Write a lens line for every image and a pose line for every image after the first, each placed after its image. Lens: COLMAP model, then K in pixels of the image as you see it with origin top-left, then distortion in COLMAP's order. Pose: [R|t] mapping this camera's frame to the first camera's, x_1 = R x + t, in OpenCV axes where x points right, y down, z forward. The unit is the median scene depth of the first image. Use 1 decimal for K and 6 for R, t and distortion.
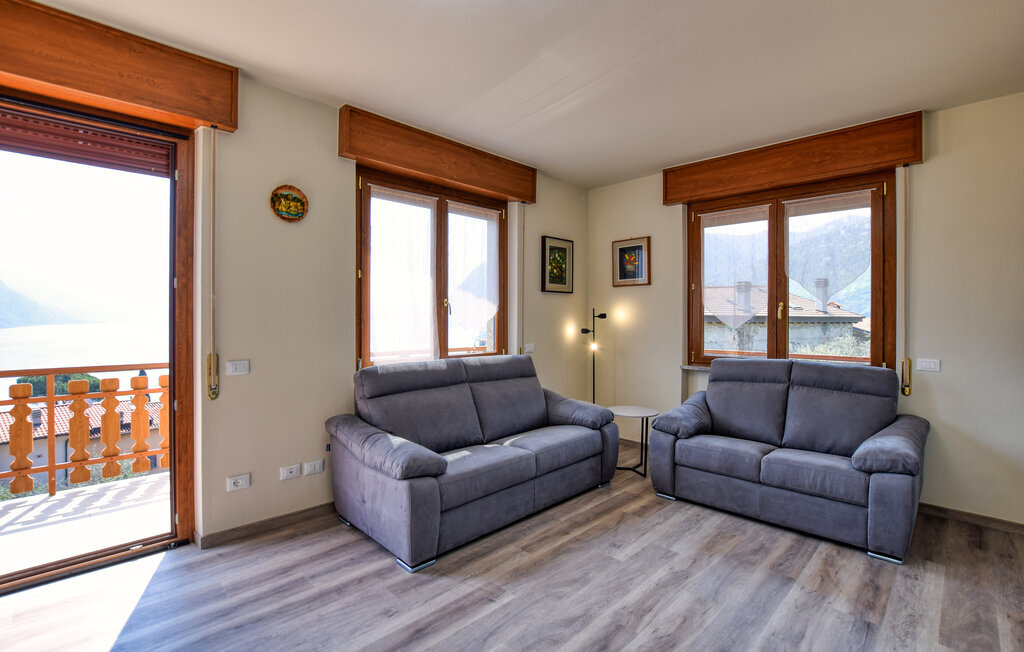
lens RADIAL K [[467.3, 0, 510.0], [0, 467.3, 319.2], [0, 0, 1]] dist [-0.033756, 0.008440]
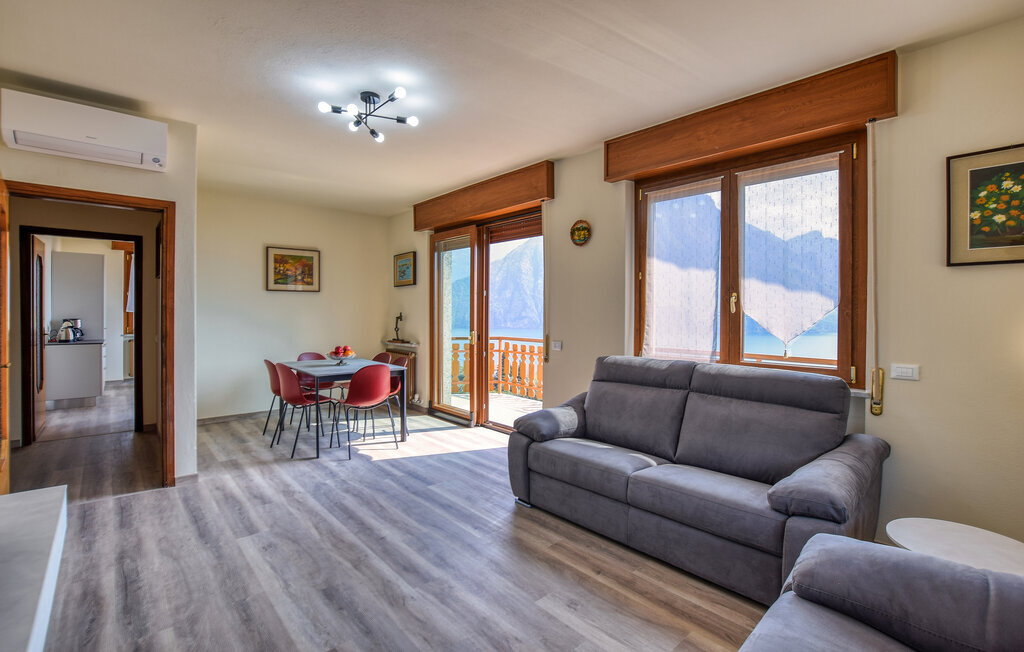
lens RADIAL K [[456.7, 0, 501.3], [0, 456.7, 315.7], [0, 0, 1]] dist [-0.023810, 0.000173]
pose [[-0.062189, -0.000098, -0.998064, 0.809781], [-0.016584, 0.999862, 0.000935, 0.003644], [0.997927, 0.016610, -0.062182, 0.747648]]
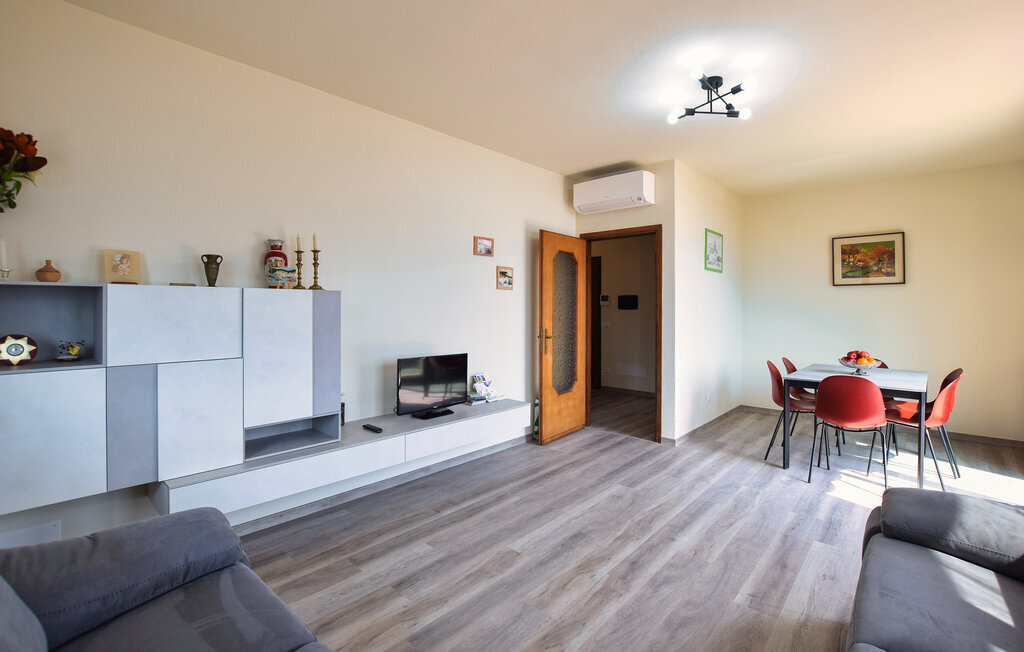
lens RADIAL K [[454.7, 0, 512.7], [0, 454.7, 303.1], [0, 0, 1]] dist [-0.029266, -0.000084]
pose [[-0.998324, -0.009761, -0.057045, 0.348698], [-0.009939, 0.999947, 0.002842, -0.008560], [0.057014, 0.003404, -0.998368, 1.255569]]
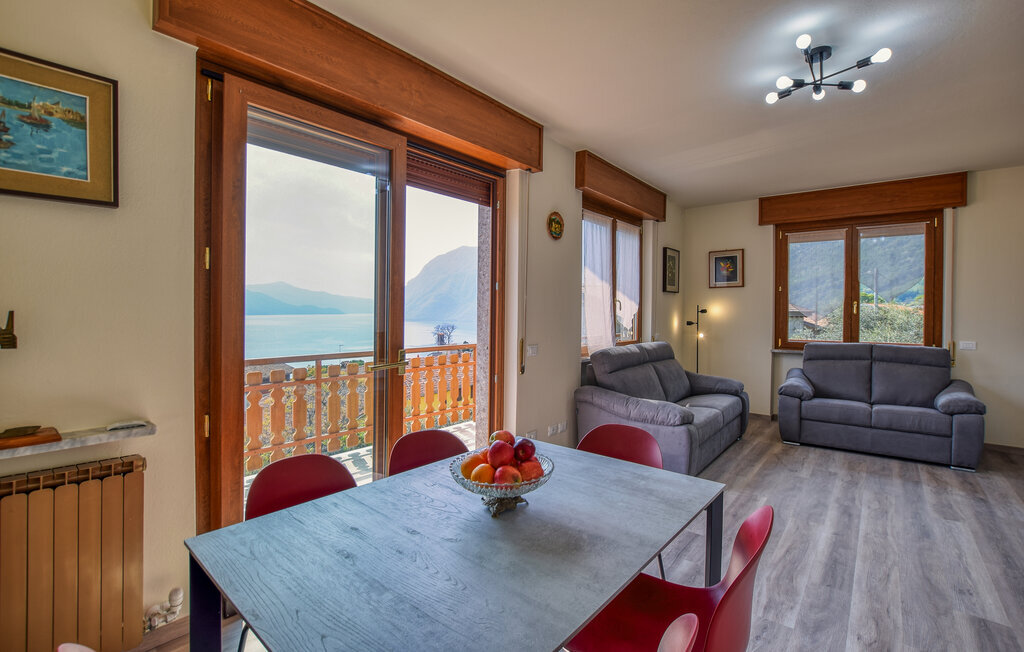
lens RADIAL K [[467.3, 0, 510.0], [0, 467.3, 319.2], [0, 0, 1]] dist [-0.033756, 0.008440]
pose [[0.993699, -0.000620, 0.112082, -0.662217], [-0.000780, 0.999922, 0.012448, -0.001126], [-0.112081, -0.012457, 0.993621, -0.265997]]
